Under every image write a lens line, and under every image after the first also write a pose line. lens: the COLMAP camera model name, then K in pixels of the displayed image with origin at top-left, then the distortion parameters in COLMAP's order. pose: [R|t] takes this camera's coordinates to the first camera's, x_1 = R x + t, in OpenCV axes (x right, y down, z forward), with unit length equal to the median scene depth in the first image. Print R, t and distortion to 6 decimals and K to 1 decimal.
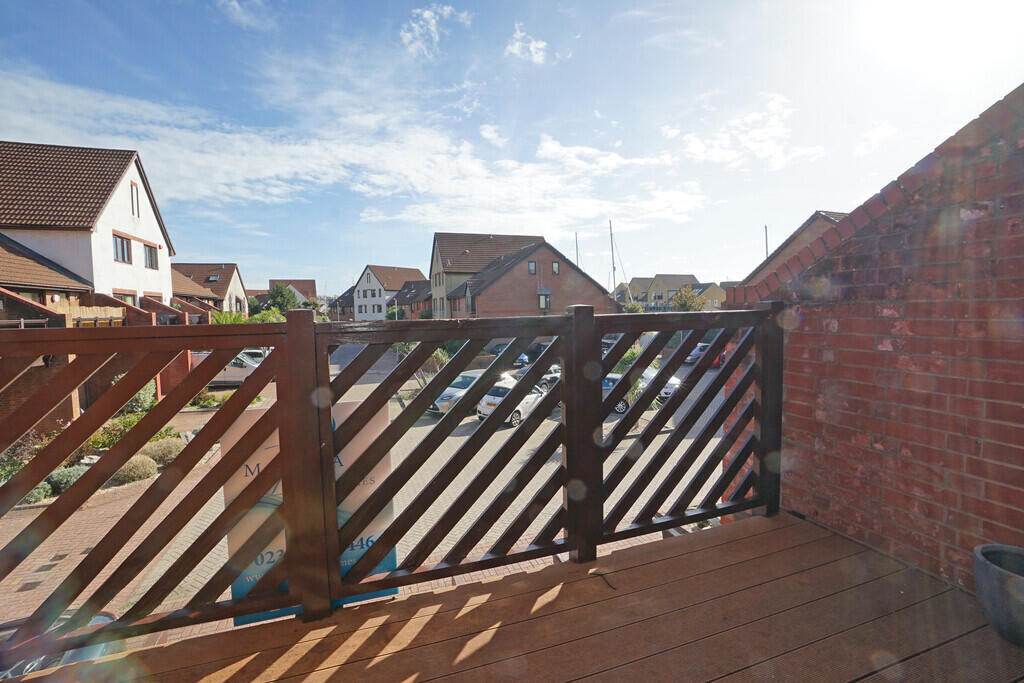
lens RADIAL K [[447.6, 0, 512.0], [0, 447.6, 341.5], [0, 0, 1]] dist [-0.055929, 0.034514]
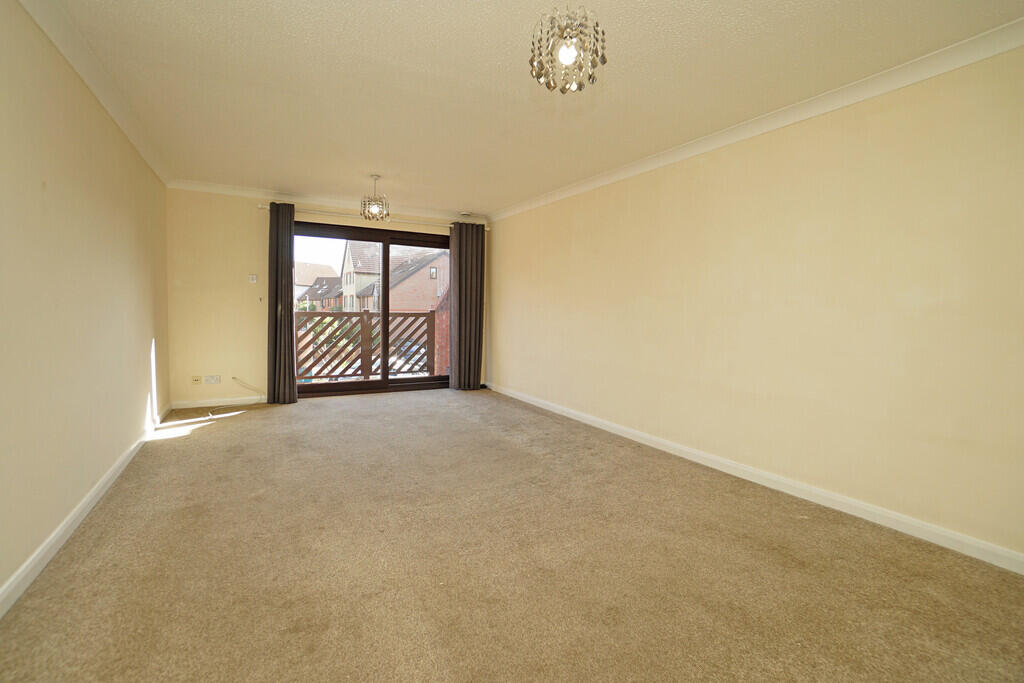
lens RADIAL K [[447.6, 0, 512.0], [0, 447.6, 341.5], [0, 0, 1]] dist [-0.055929, 0.034514]
pose [[0.983267, 0.020619, 0.181001, 0.034215], [-0.020735, 0.999784, -0.001257, 0.008471], [-0.180988, -0.002517, 0.983482, -0.142881]]
